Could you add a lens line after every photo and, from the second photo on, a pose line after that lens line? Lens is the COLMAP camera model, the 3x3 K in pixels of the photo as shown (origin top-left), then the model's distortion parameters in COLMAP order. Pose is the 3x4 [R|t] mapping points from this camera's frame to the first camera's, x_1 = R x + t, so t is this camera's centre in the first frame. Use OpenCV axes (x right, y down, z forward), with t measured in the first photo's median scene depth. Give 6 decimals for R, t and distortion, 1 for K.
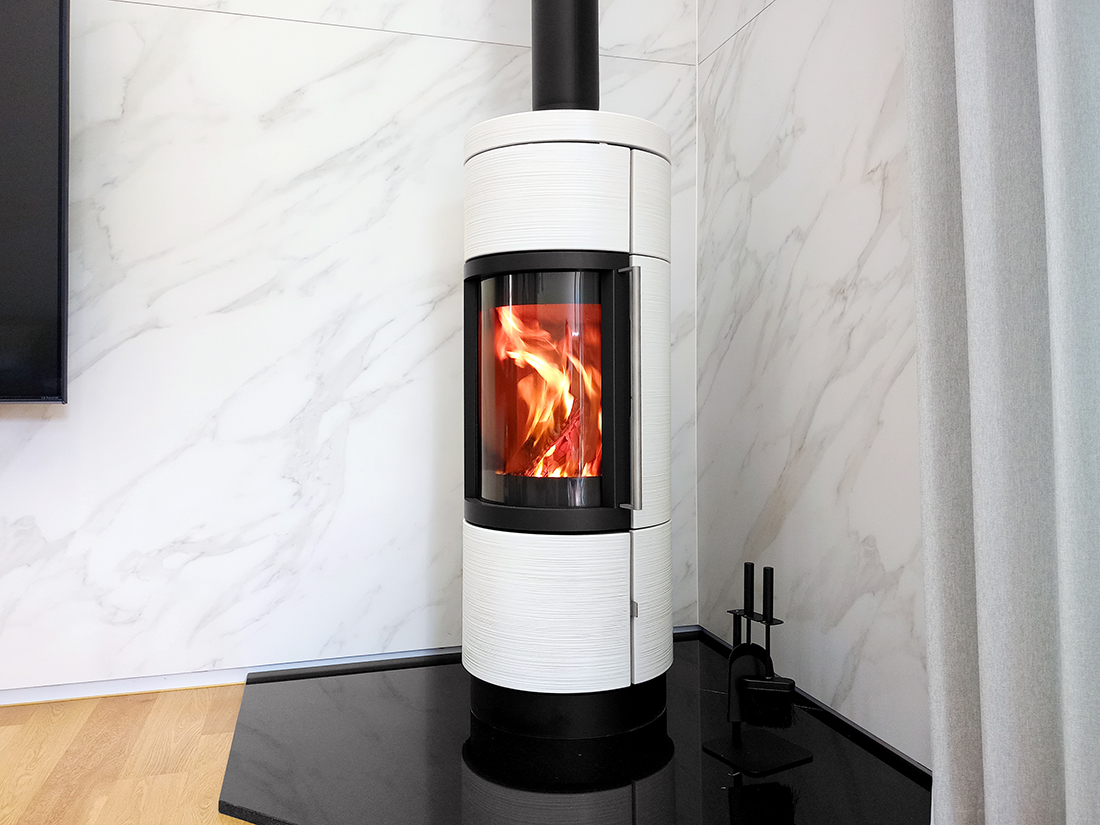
lens RADIAL K [[877.3, 0, 549.0], [0, 877.3, 353.9], [0, 0, 1]] dist [0.055171, 0.003339]
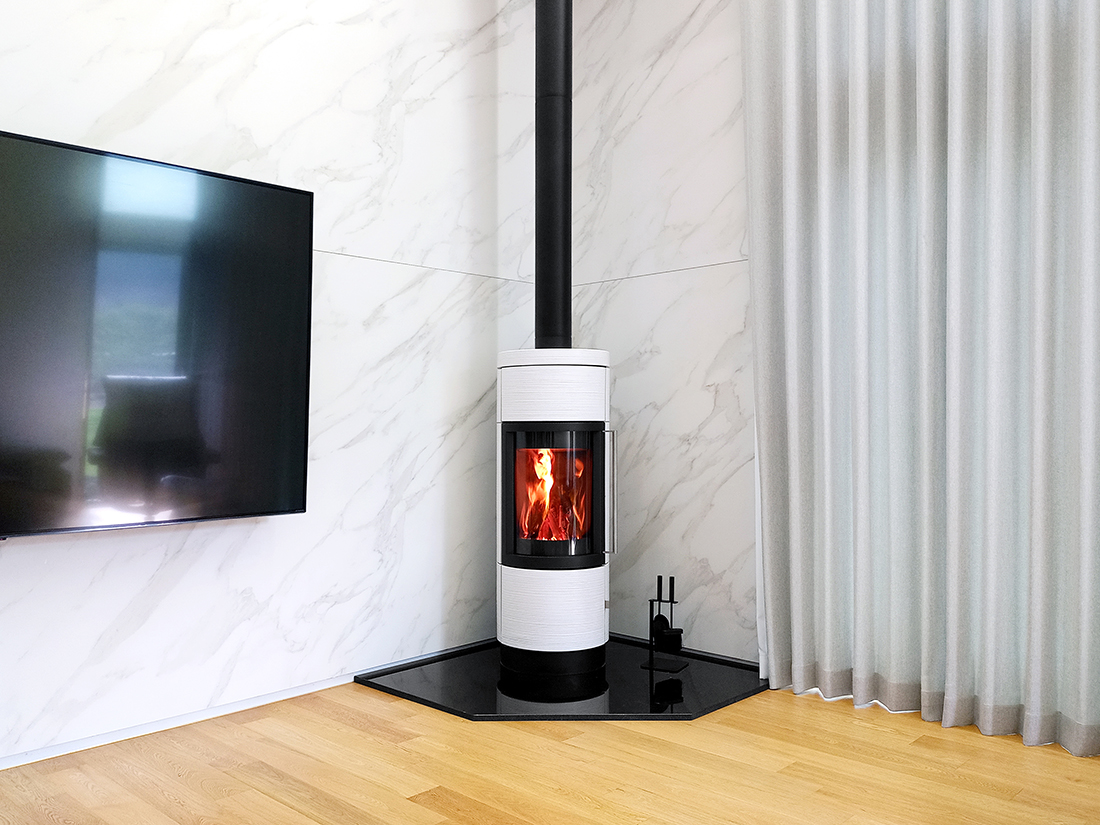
lens RADIAL K [[930.8, 0, 496.1], [0, 930.8, 393.3], [0, 0, 1]] dist [0.105779, -0.002478]
pose [[0.874500, 0.012109, 0.484874, -1.026594], [-0.014570, 0.999893, 0.001307, -0.162324], [-0.484806, -0.008207, 0.874583, -0.631307]]
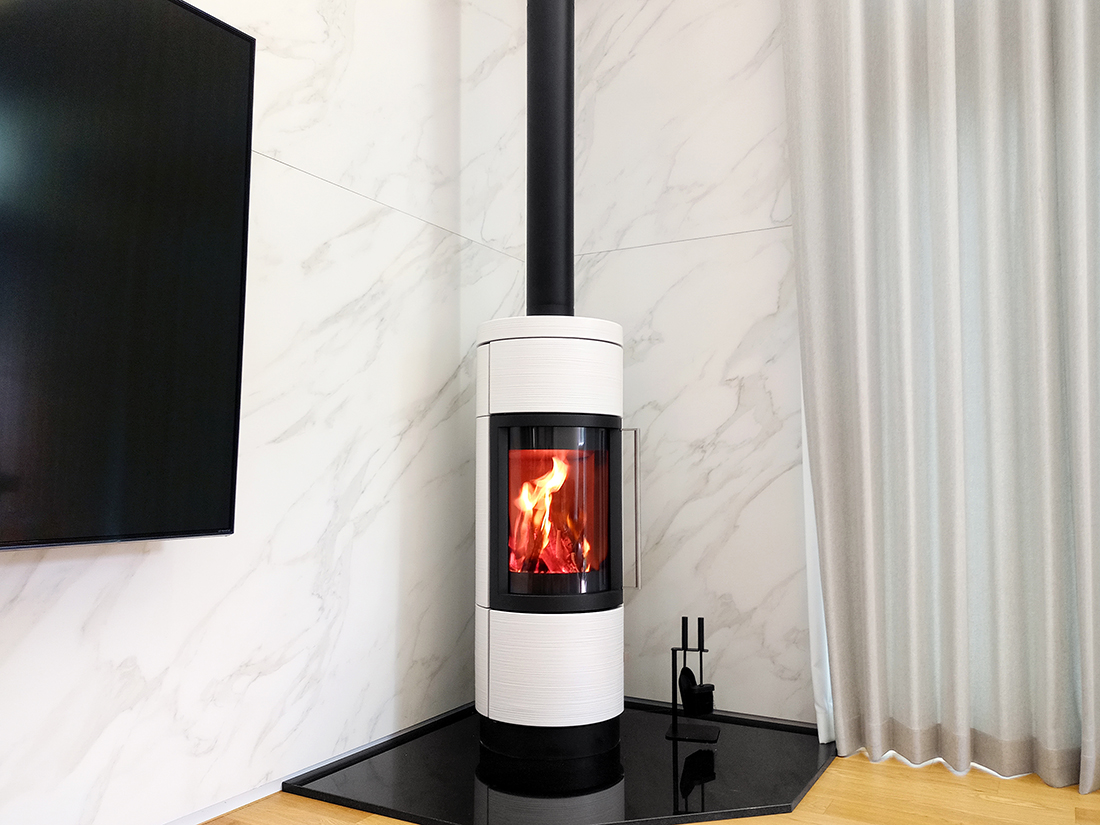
lens RADIAL K [[901.5, 0, 538.3], [0, 901.5, 420.2], [0, 0, 1]] dist [0.103166, -0.137301]
pose [[0.721219, 0.045372, 0.691220, -0.979403], [-0.029762, 0.998961, -0.034518, -0.049048], [-0.692068, 0.004323, 0.721819, -0.009958]]
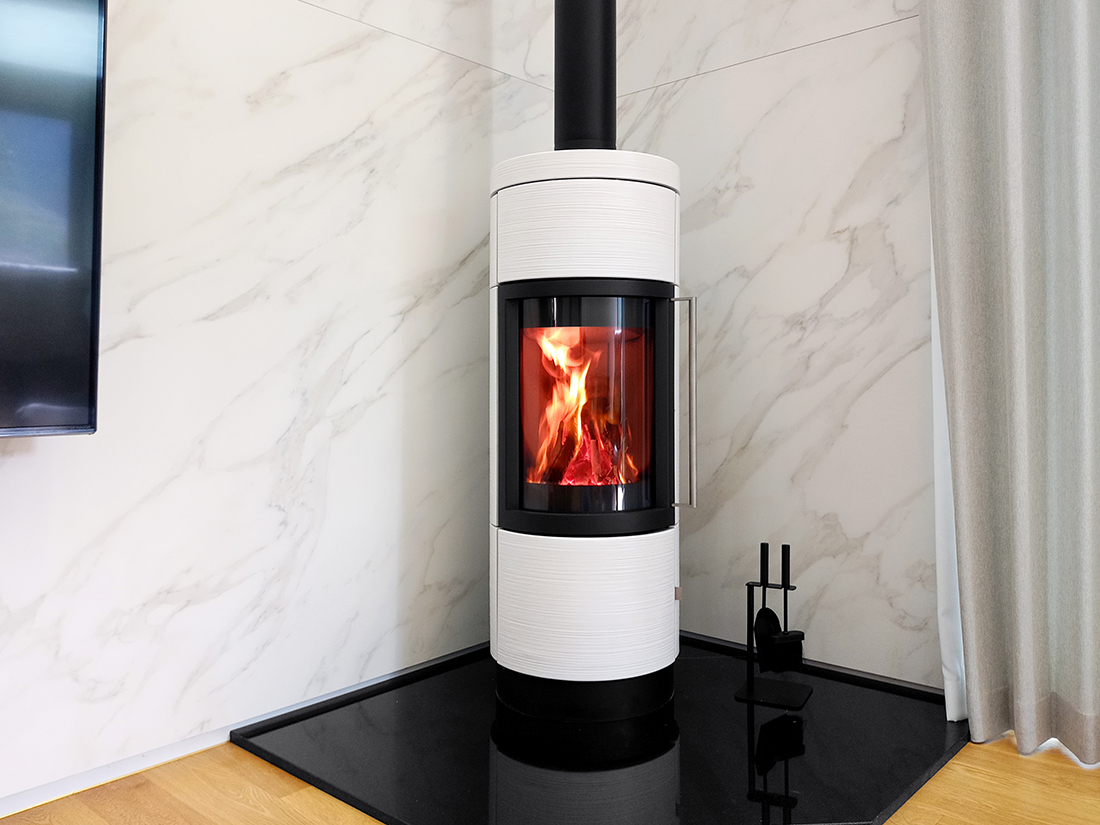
lens RADIAL K [[910.8, 0, 543.0], [0, 910.8, 370.8], [0, 0, 1]] dist [0.063179, -0.039353]
pose [[0.850613, 0.000050, 0.525792, -0.619130], [-0.014390, 0.999628, 0.023185, -0.025121], [-0.525595, -0.027288, 0.850297, 0.071162]]
